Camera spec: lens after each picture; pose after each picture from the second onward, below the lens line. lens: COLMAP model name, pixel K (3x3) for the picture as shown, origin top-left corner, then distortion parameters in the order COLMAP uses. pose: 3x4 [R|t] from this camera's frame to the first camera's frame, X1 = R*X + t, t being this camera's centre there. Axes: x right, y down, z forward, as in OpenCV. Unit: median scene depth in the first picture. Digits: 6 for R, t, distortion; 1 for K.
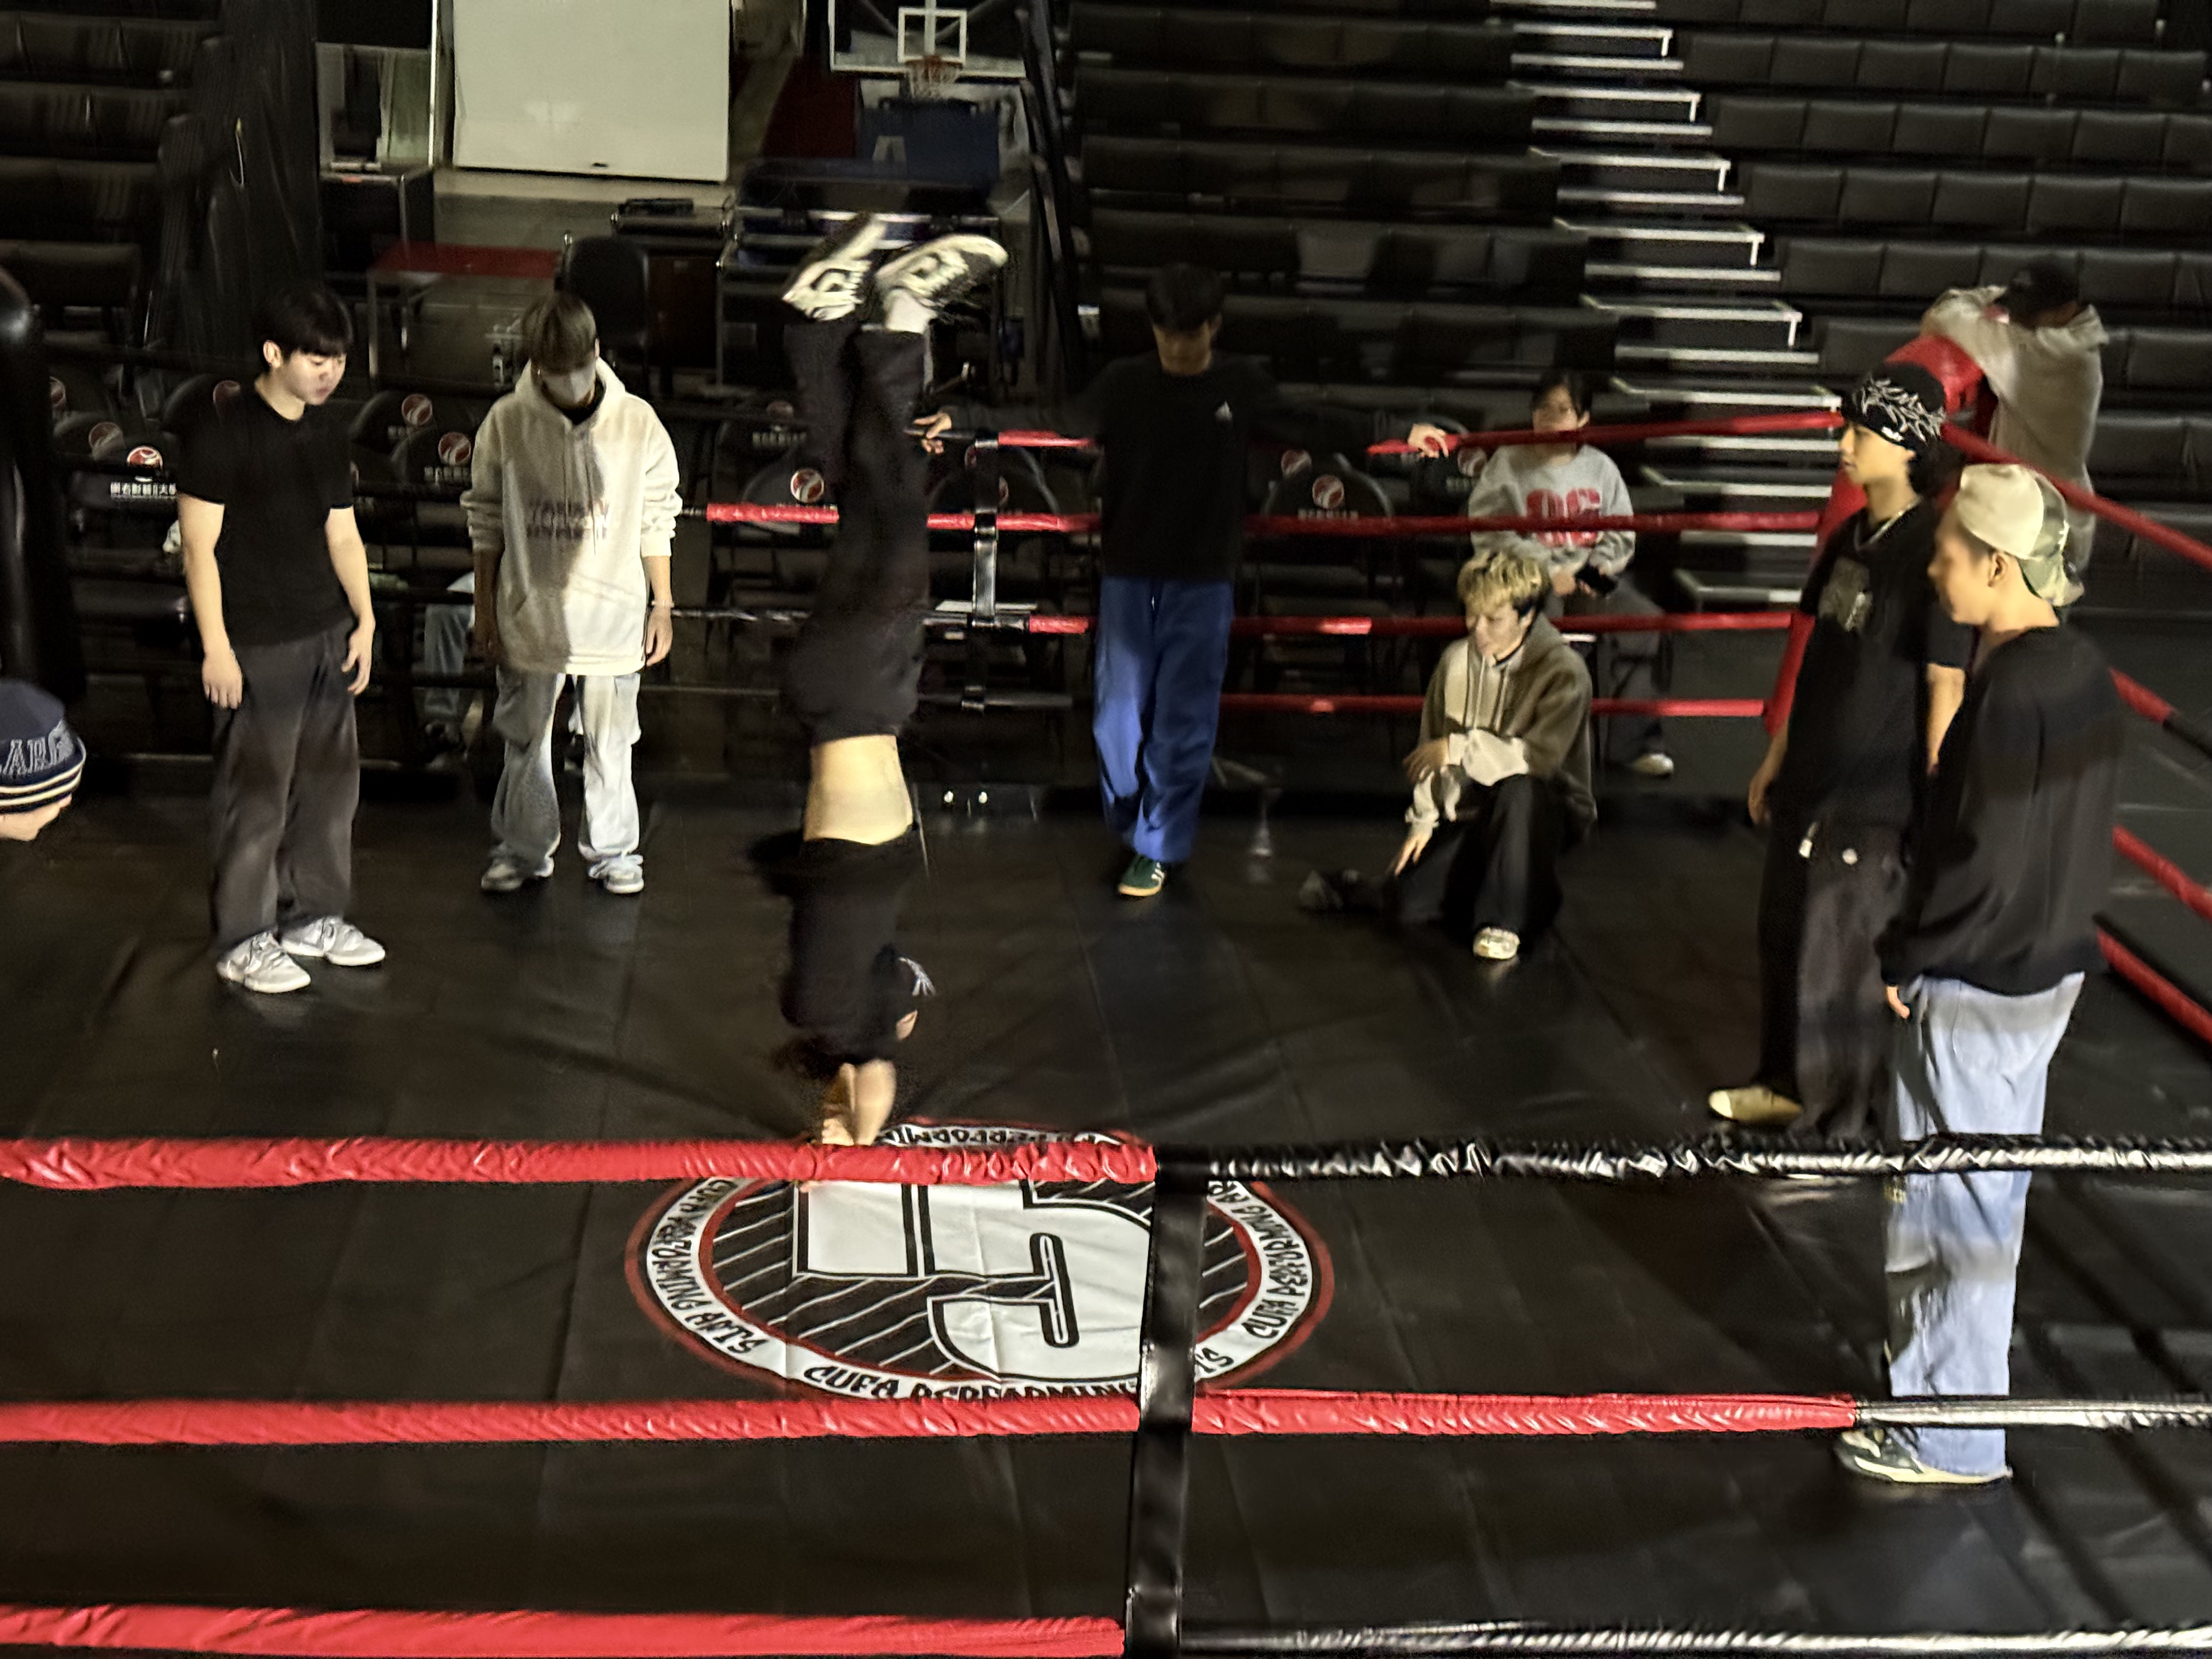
lens RADIAL K [[3094.3, 0, 1143.9], [0, 3094.3, 964.6], [0, 0, 1]] dist [-0.020238, -0.046012]
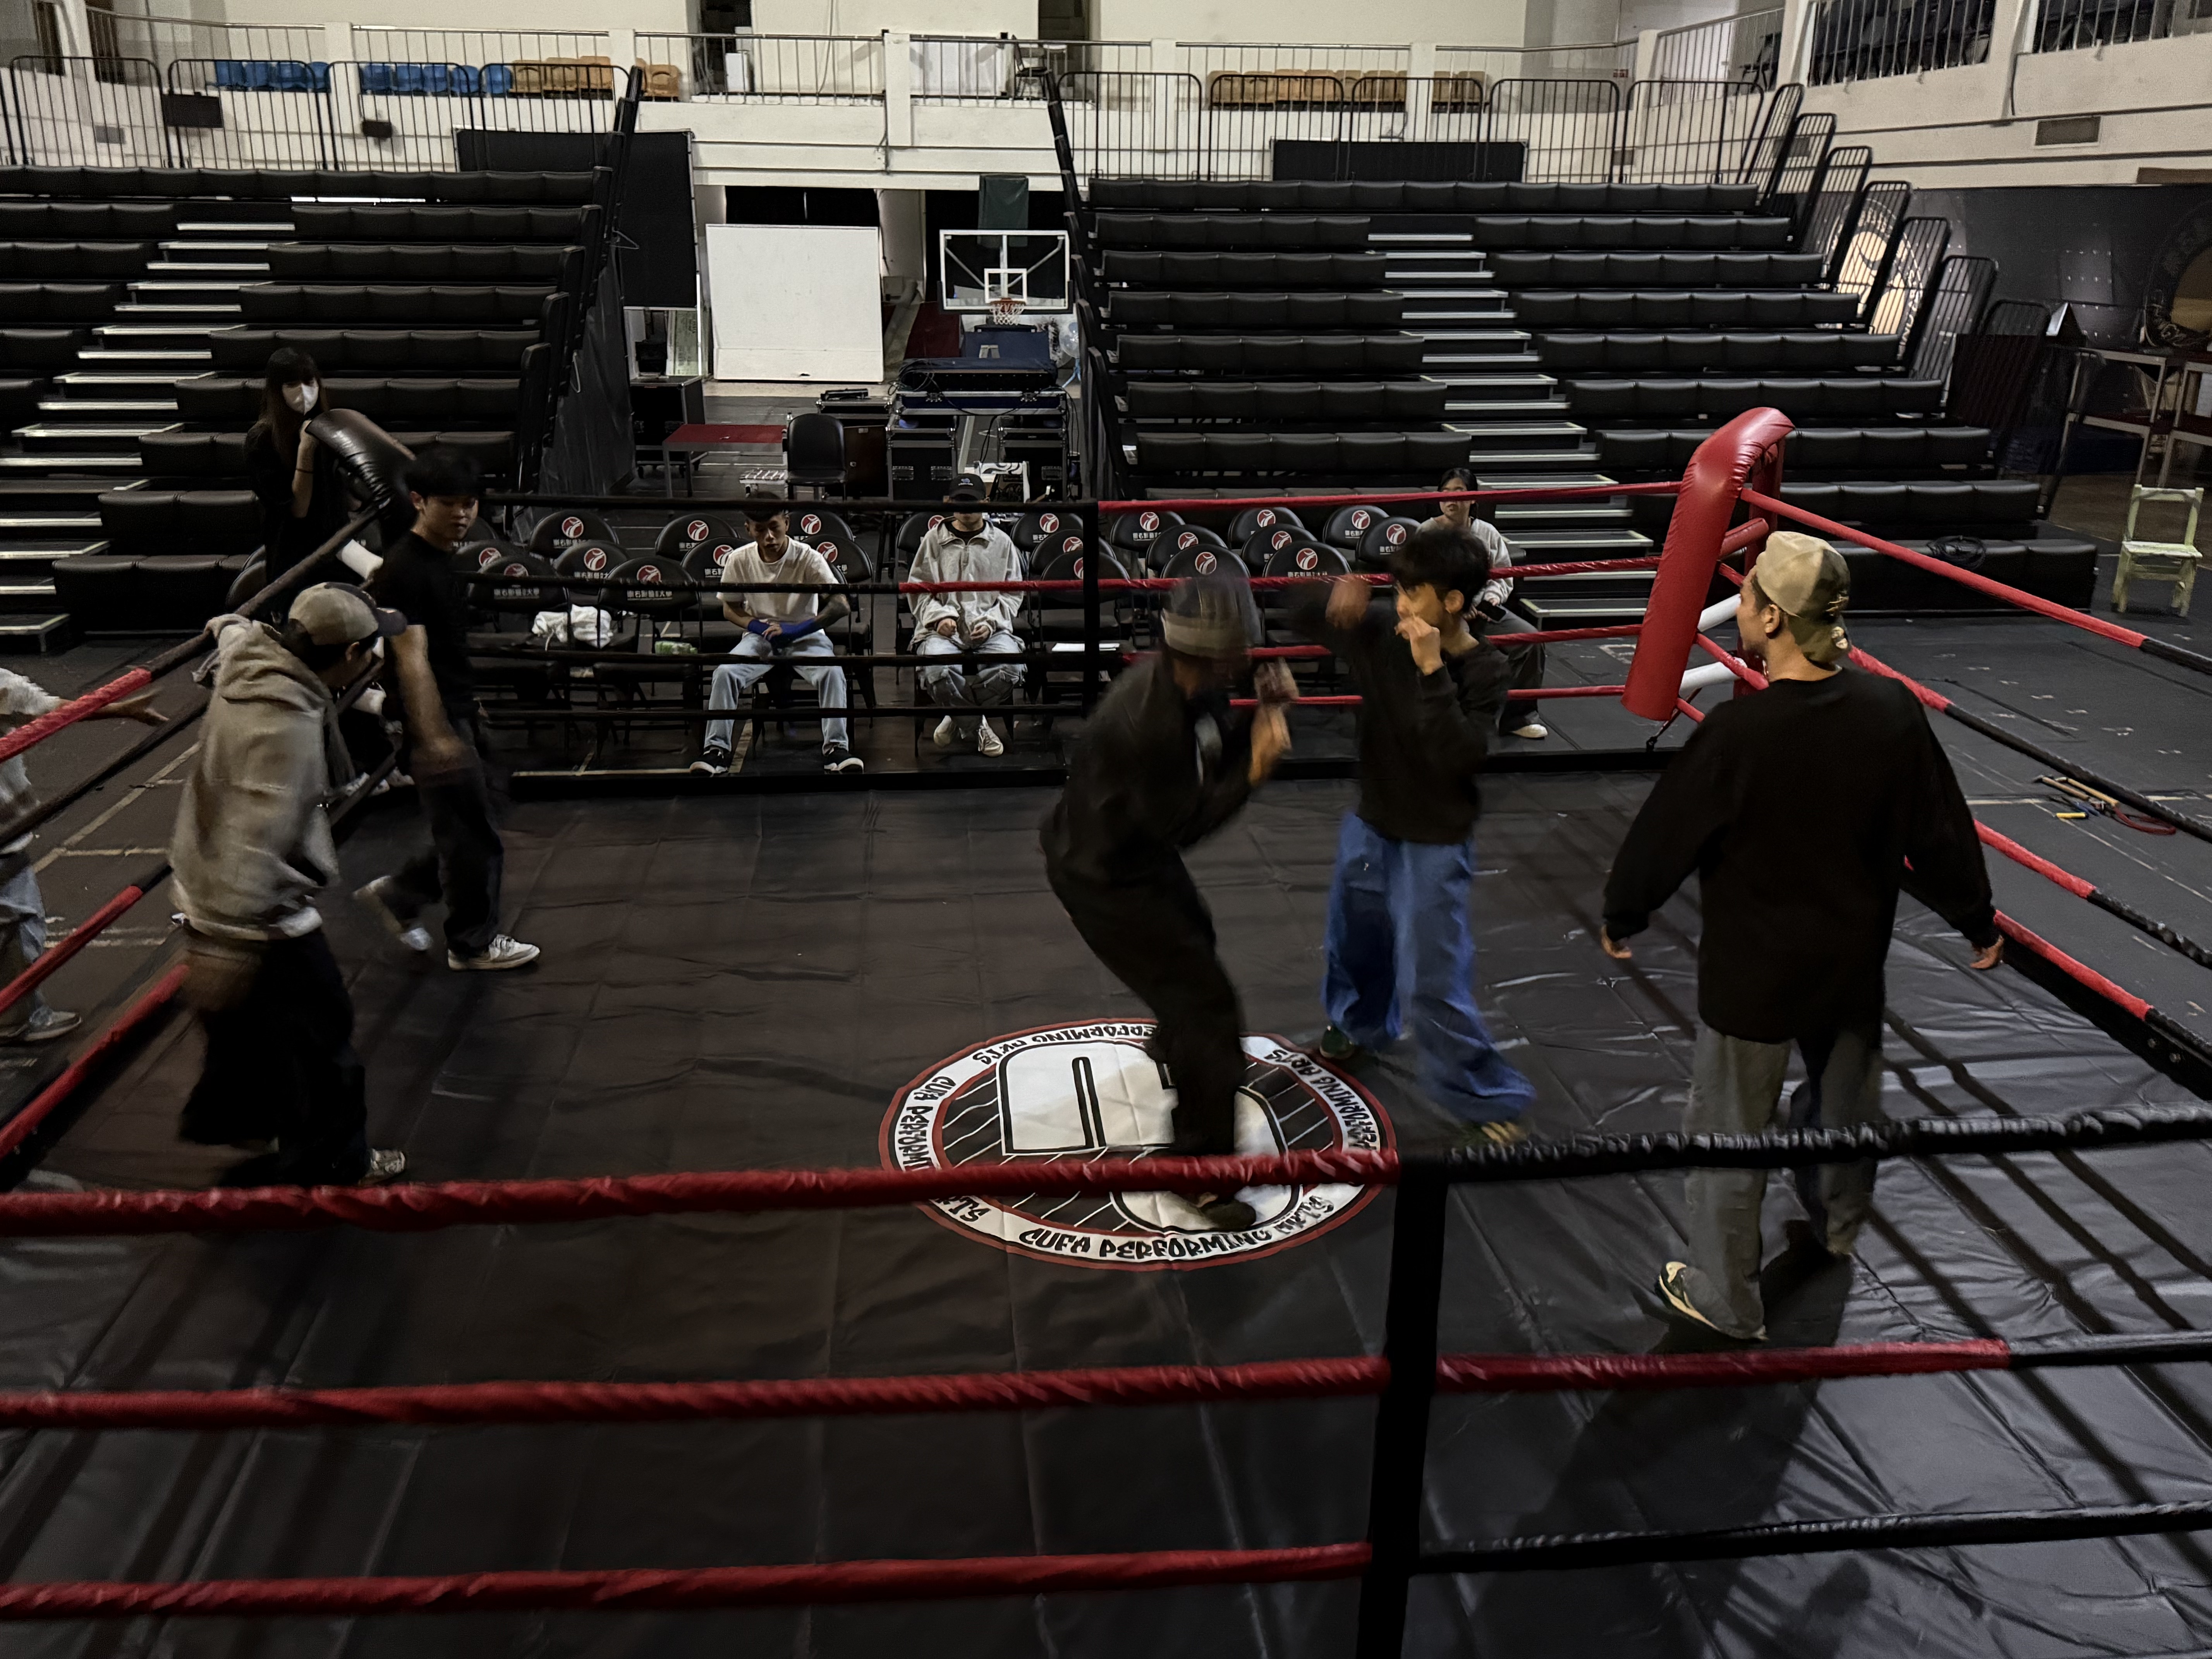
lens RADIAL K [[1788.2, 0, 1106.0], [0, 1788.2, 829.5], [0, 0, 1]] dist [0.107303, -0.129829]
pose [[0.999144, -0.038698, -0.014652, -0.050137], [0.038635, 0.999243, -0.004574, -0.034718], [0.014818, 0.004004, 0.999882, 0.208990]]
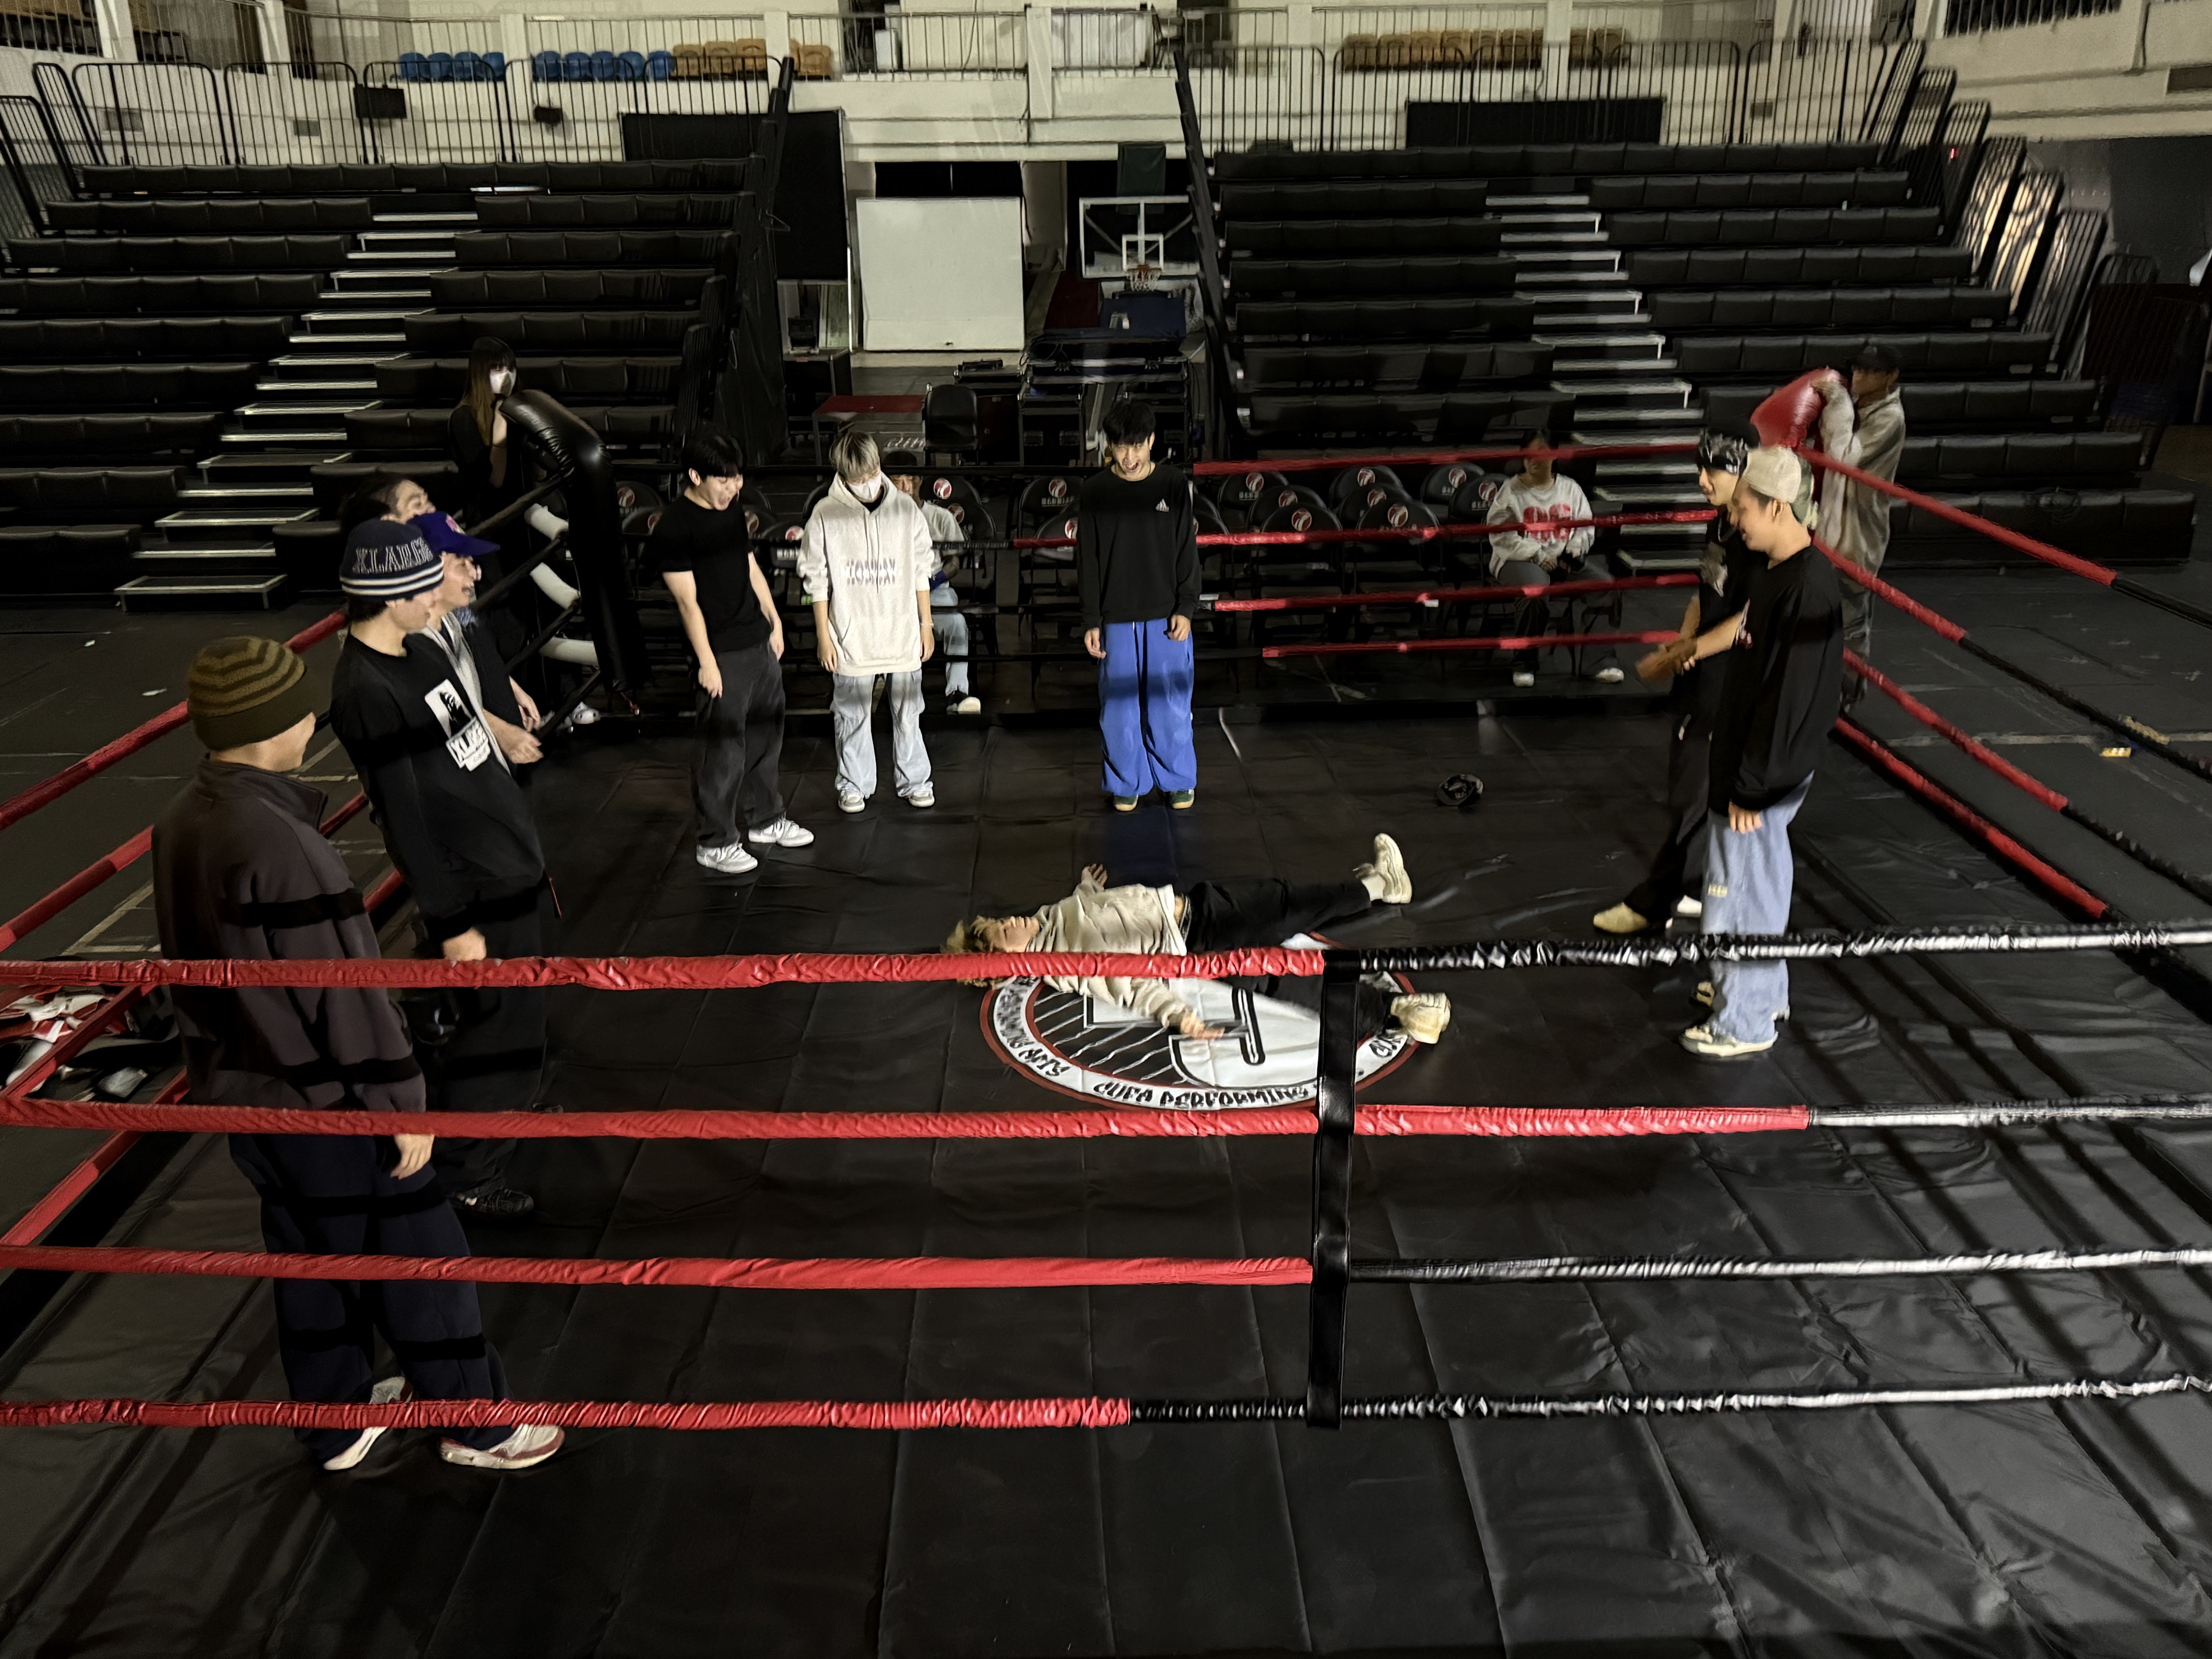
lens RADIAL K [[1788.2, 0, 1106.0], [0, 1788.2, 829.5], [0, 0, 1]] dist [0.107303, -0.129829]
pose [[0.994765, -0.032297, -0.096946, -0.010485], [0.033644, 0.999358, 0.012288, -0.010021], [0.096487, -0.015486, 0.995214, 0.088828]]
